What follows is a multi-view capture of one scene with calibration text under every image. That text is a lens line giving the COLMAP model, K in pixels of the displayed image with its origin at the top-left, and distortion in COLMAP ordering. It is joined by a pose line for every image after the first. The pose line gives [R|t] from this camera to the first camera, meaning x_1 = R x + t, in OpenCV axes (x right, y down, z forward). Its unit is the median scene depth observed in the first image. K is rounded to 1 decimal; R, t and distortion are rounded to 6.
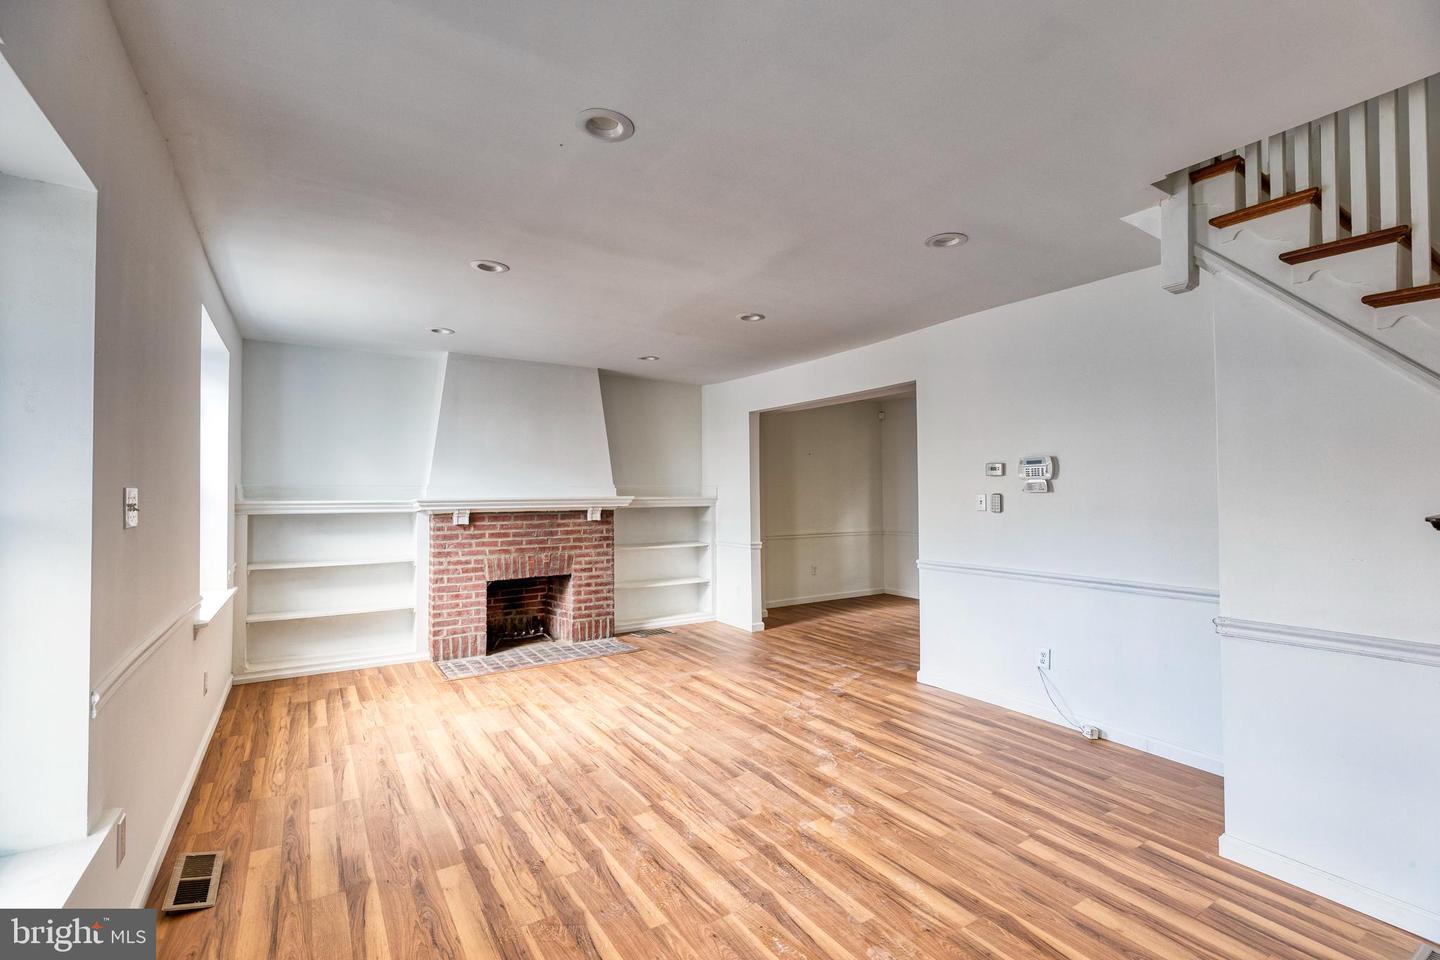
lens RADIAL K [[636.7, 0, 720.0], [0, 636.7, 480.0], [0, 0, 1]] dist [0.000525, 0.000338]
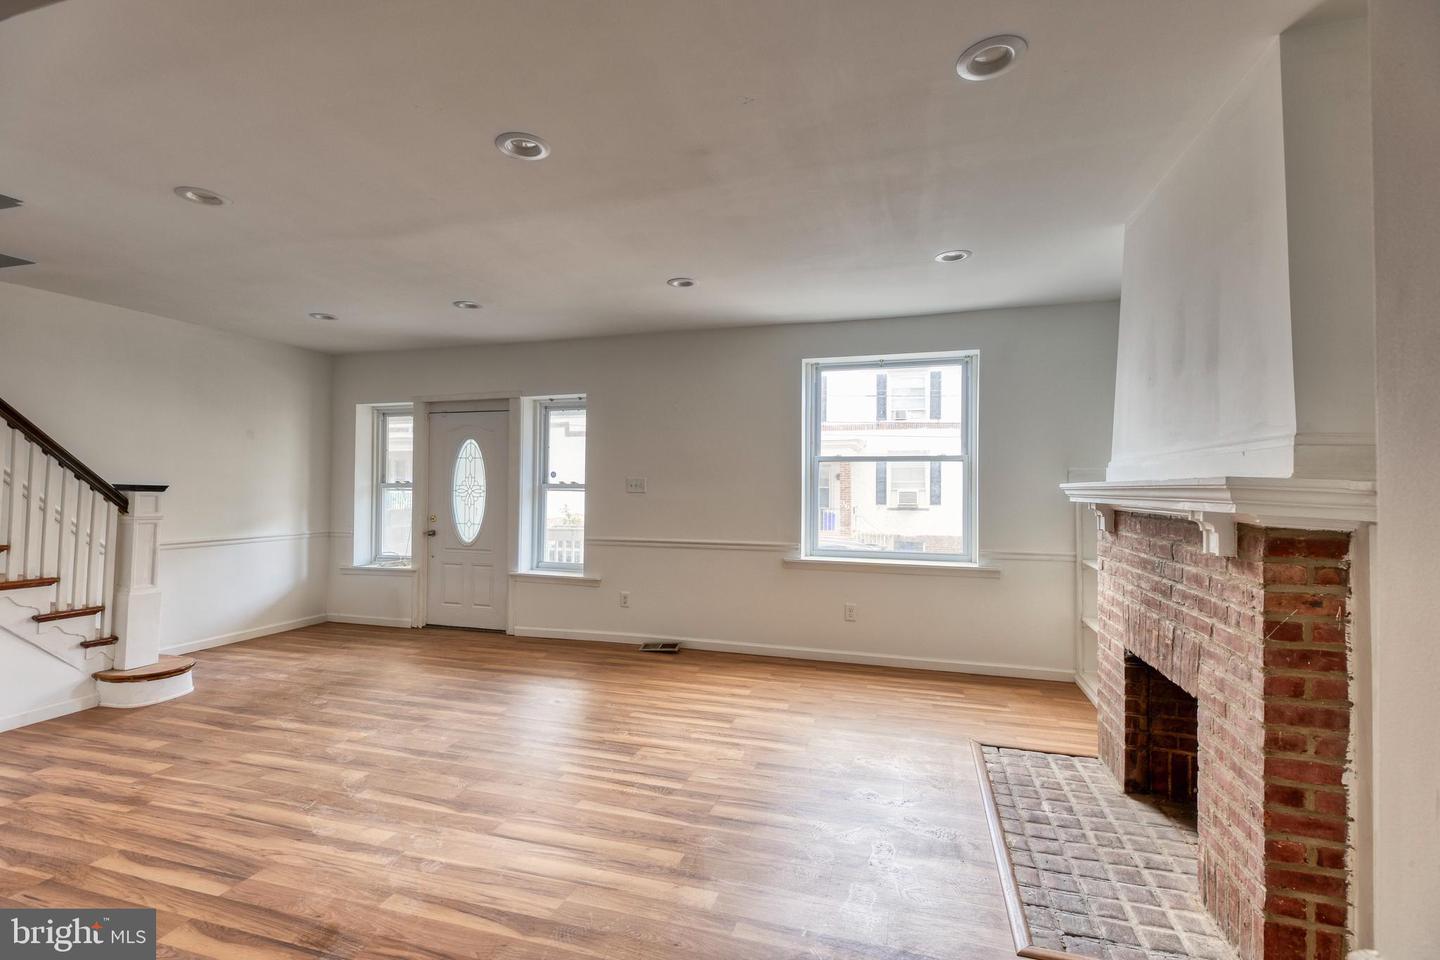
lens RADIAL K [[636.7, 0, 720.0], [0, 636.7, 480.0], [0, 0, 1]] dist [0.000525, 0.000338]
pose [[-0.757281, -0.005609, -0.653065, 0.349219], [0.014650, 0.999566, -0.025573, 0.054895], [0.652925, -0.028933, -0.756870, 1.928997]]
